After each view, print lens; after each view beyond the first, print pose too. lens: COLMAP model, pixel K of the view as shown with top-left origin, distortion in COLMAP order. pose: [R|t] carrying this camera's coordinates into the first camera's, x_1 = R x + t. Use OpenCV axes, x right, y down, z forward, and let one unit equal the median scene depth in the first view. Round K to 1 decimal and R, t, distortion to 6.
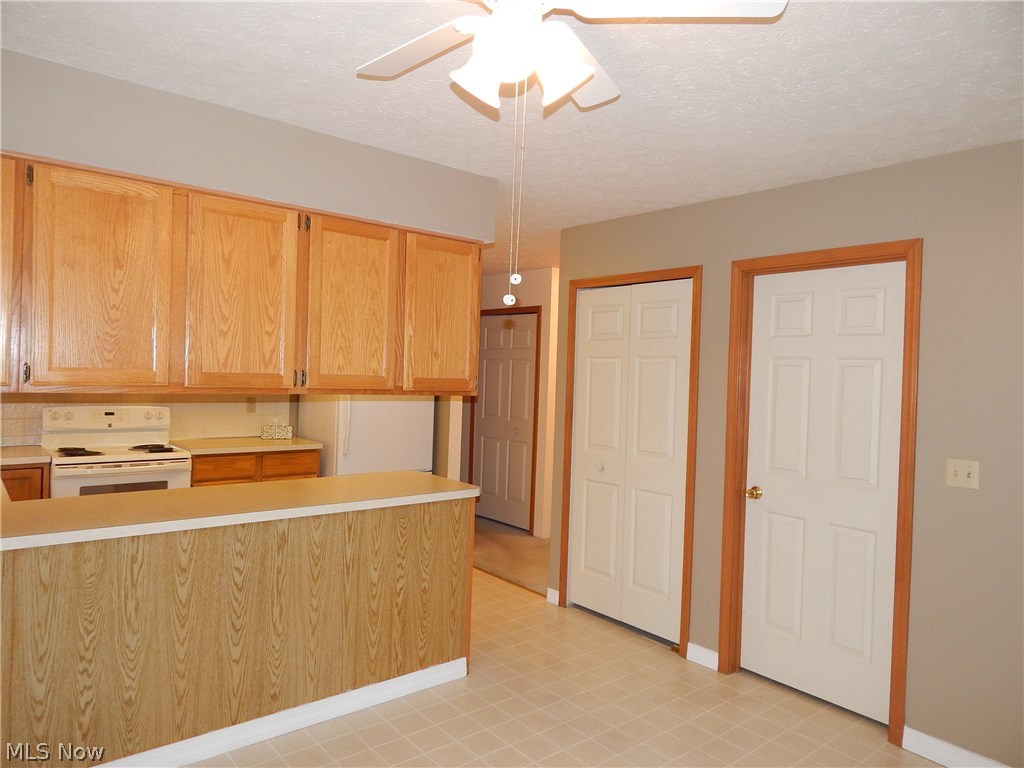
lens RADIAL K [[679.2, 0, 507.8], [0, 679.2, 384.4], [0, 0, 1]] dist [-0.004407, -0.002525]
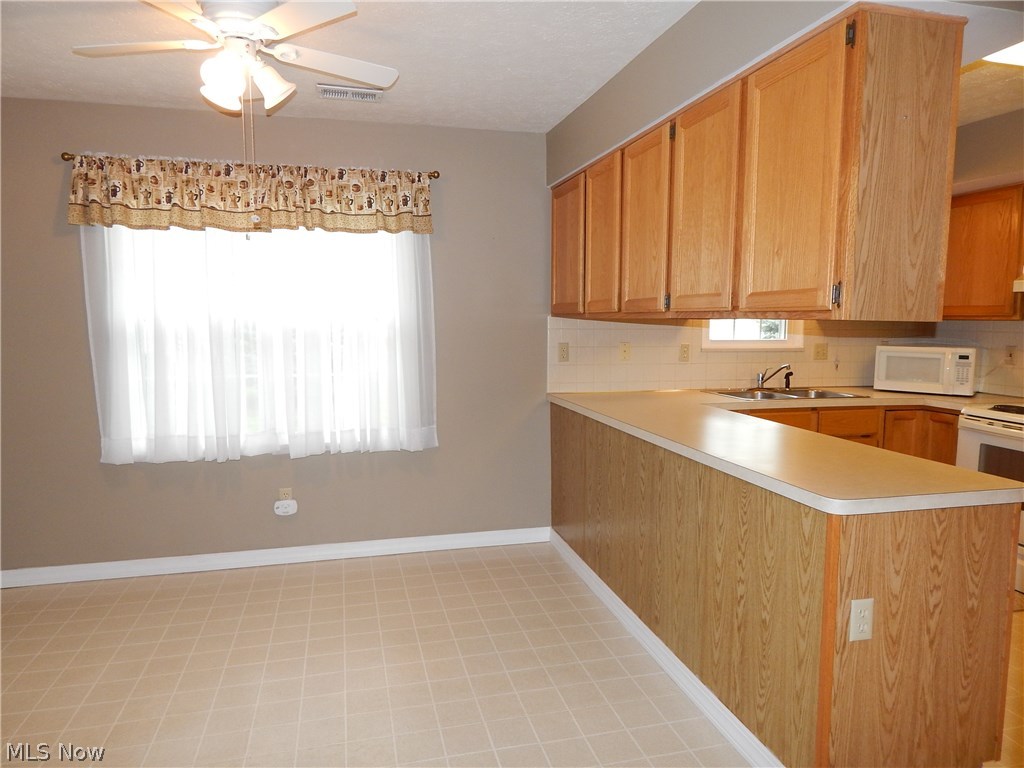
lens RADIAL K [[679.2, 0, 507.8], [0, 679.2, 384.4], [0, 0, 1]] dist [-0.004407, -0.002525]
pose [[-0.434330, 0.052799, -0.899205, 0.557279], [-0.035039, 0.996535, 0.075439, 0.037218], [0.900072, 0.064272, -0.430975, 1.053370]]
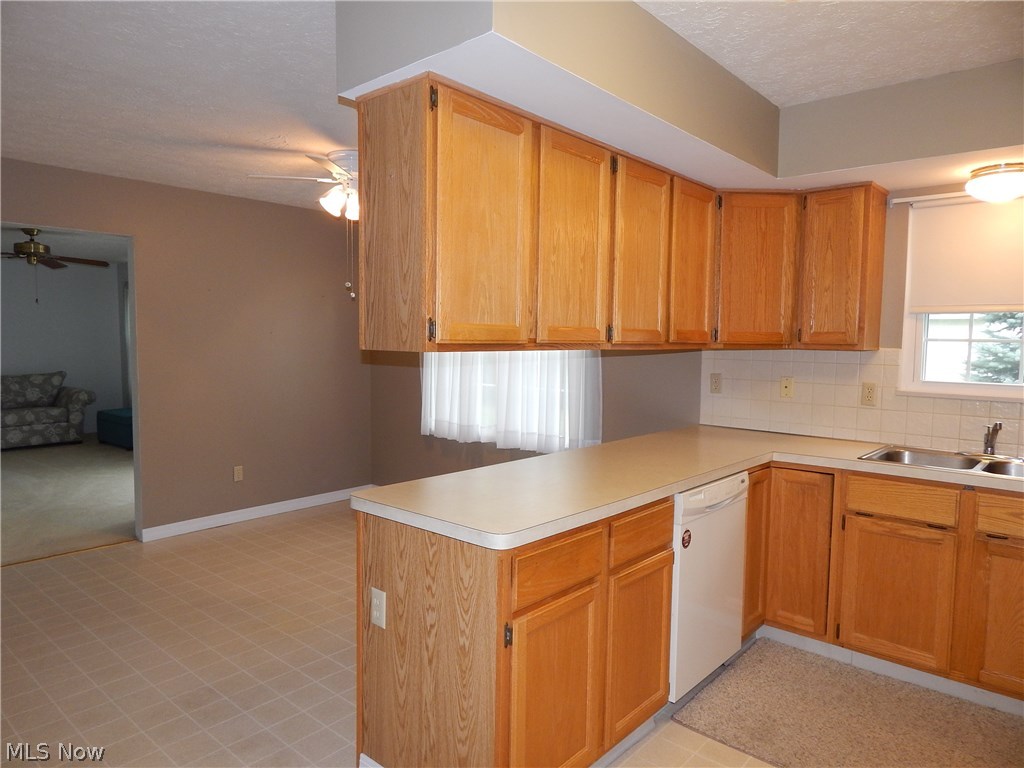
lens RADIAL K [[680.7, 0, 512.0], [0, 680.7, 384.0], [0, 0, 1]] dist [0.006227, -0.002414]
pose [[-0.986328, -0.035439, -0.160938, -0.099353], [-0.048936, 0.995537, 0.080688, -0.010307], [0.157361, 0.087461, -0.983661, 1.754212]]
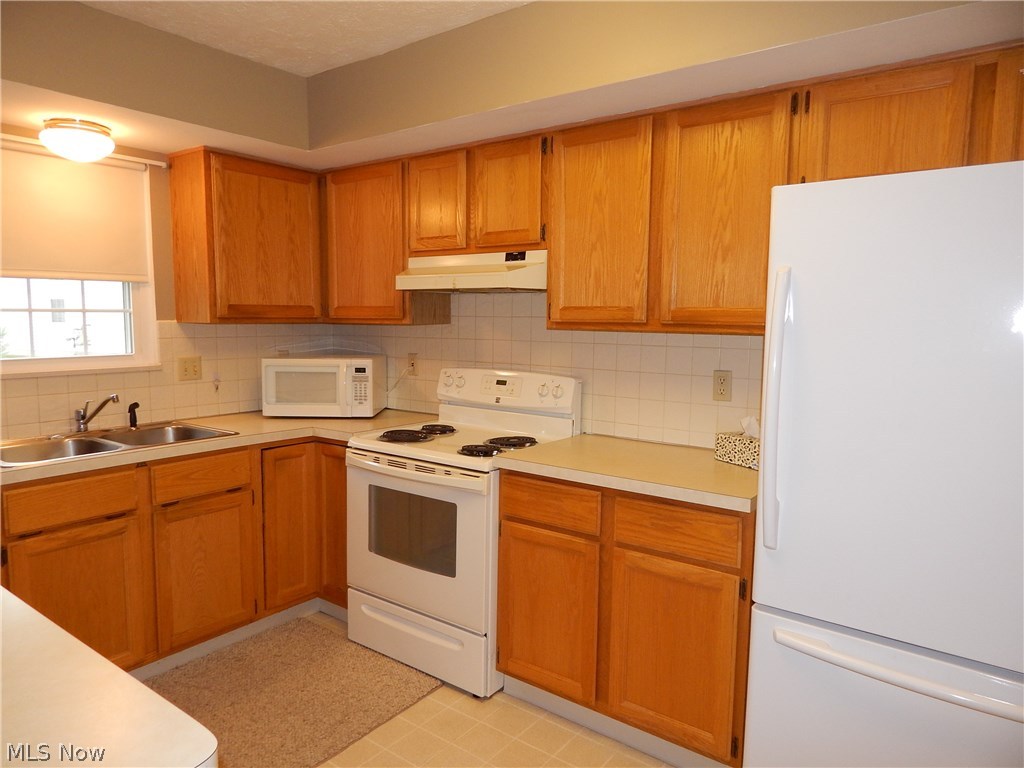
lens RADIAL K [[679.2, 0, 507.8], [0, 679.2, 384.4], [0, 0, 1]] dist [-0.004407, -0.002525]
pose [[0.226643, 0.066580, -0.971700, 0.084358], [-0.014947, 0.997781, 0.064880, 0.003026], [0.973863, -0.000181, 0.227136, 1.260876]]
